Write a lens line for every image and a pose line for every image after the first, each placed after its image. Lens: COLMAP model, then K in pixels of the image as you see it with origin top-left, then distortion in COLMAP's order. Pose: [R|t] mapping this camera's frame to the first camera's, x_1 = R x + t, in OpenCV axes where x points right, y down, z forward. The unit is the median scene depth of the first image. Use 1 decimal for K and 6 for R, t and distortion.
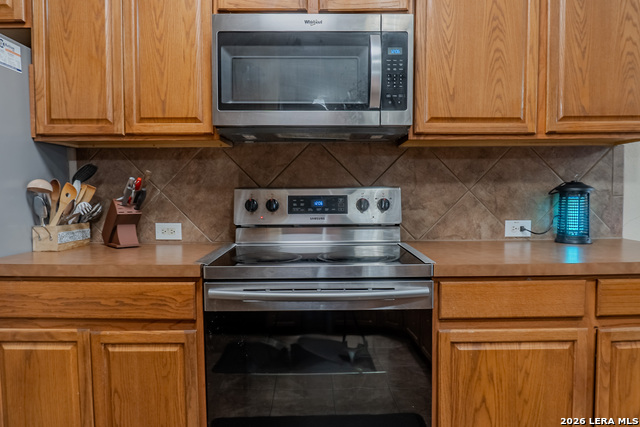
lens RADIAL K [[426.0, 0, 319.5], [0, 426.0, 211.9], [0, 0, 1]] dist [-0.032589, 0.003541]
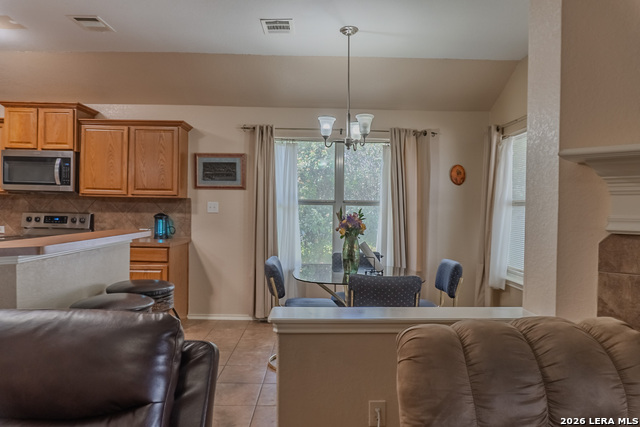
lens RADIAL K [[426.0, 0, 322.8], [0, 426.0, 212.8], [0, 0, 1]] dist [-0.032589, 0.003541]
pose [[0.999595, 0.028146, -0.004140, 1.524317], [-0.028313, 0.998433, -0.048264, 0.016181], [0.002775, 0.048361, 0.998826, -1.401386]]
